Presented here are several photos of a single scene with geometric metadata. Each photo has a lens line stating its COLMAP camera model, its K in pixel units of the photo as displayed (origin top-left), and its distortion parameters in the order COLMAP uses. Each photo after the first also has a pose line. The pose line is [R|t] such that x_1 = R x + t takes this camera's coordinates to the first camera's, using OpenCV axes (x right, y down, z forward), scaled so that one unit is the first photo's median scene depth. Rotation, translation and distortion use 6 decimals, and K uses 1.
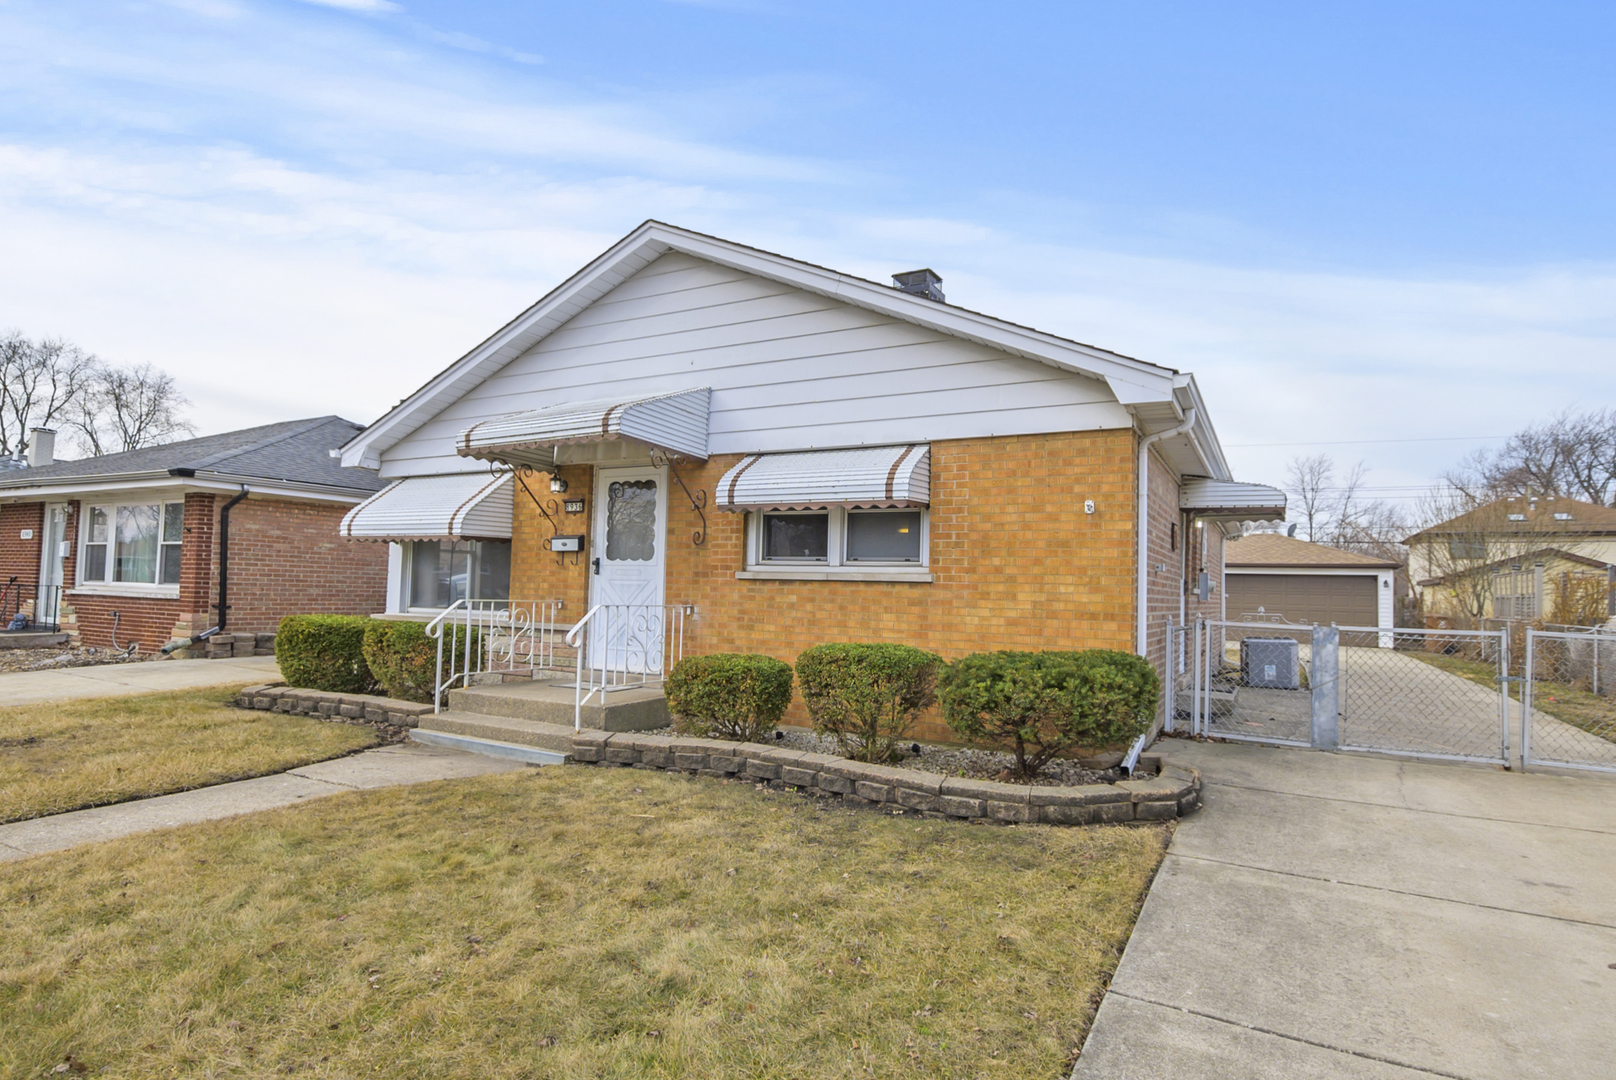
lens RADIAL K [[841.7, 0, 808.0], [0, 841.7, 540.0], [0, 0, 1]] dist [0.003339, -0.000243]
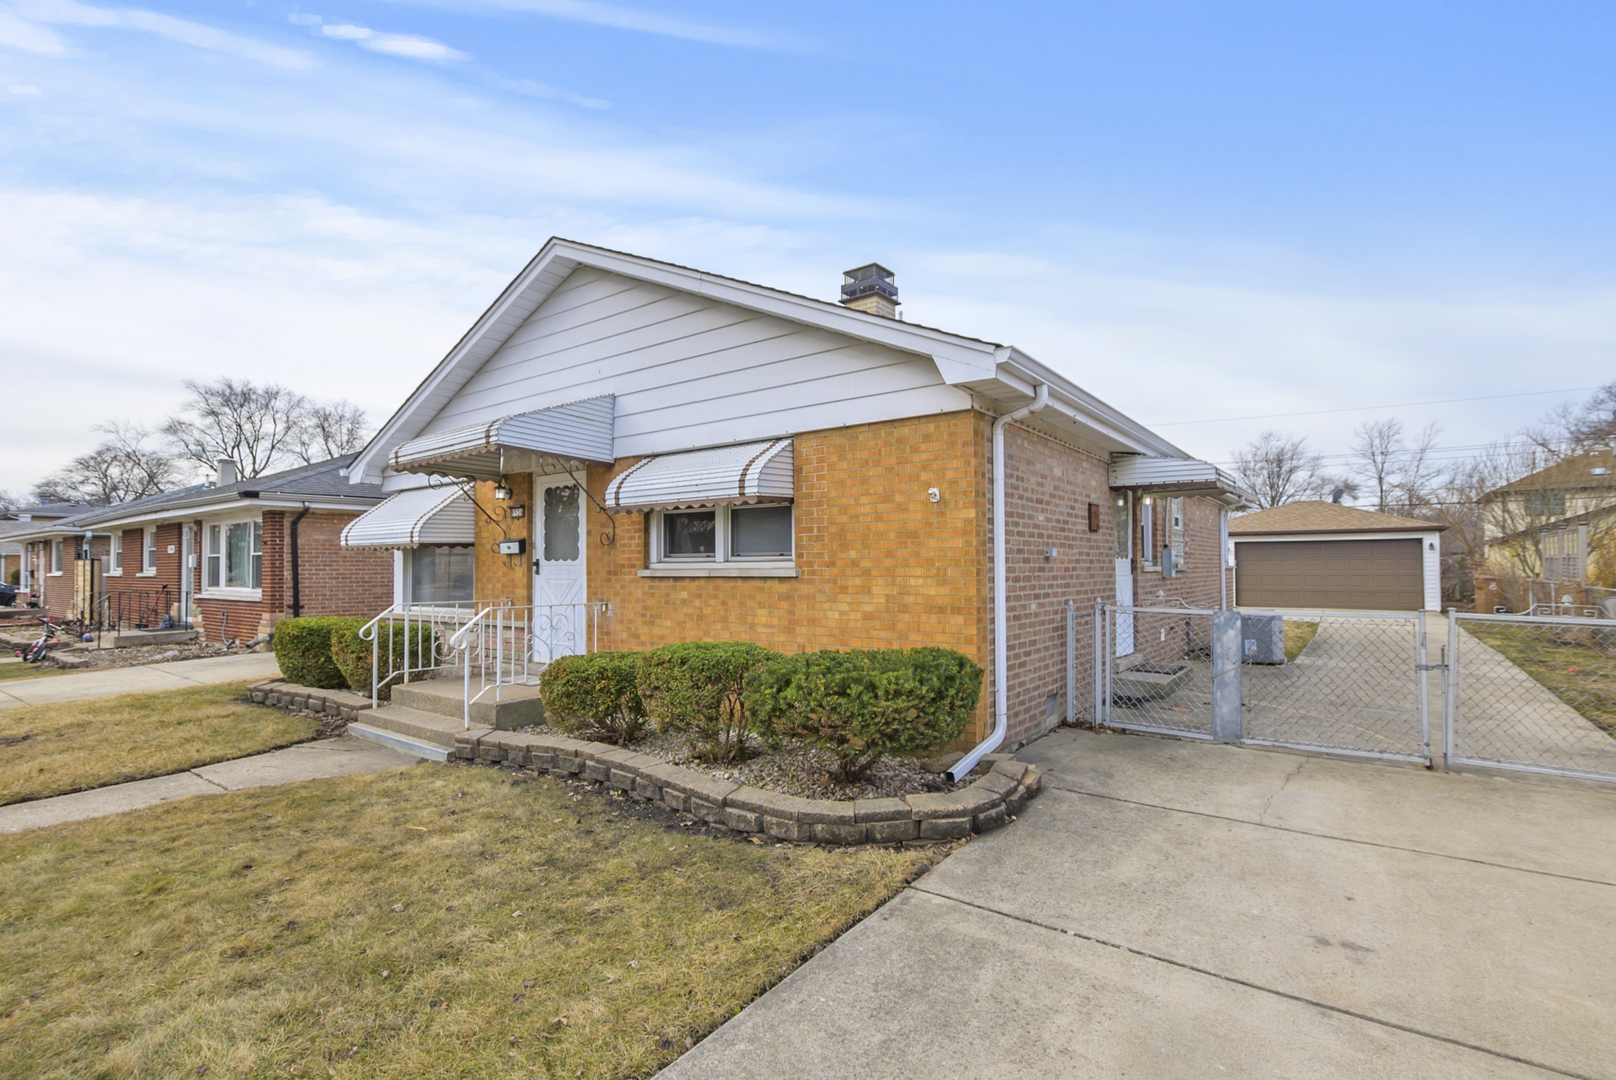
lens RADIAL K [[742.3, 0, 808.0], [0, 742.3, 540.0], [0, 0, 1]] dist [0.000956, 0.000167]
pose [[0.990417, -0.037445, -0.132937, 0.270363], [0.040470, 0.998978, 0.020127, -0.010057], [0.132047, -0.025314, 0.990920, 0.131930]]
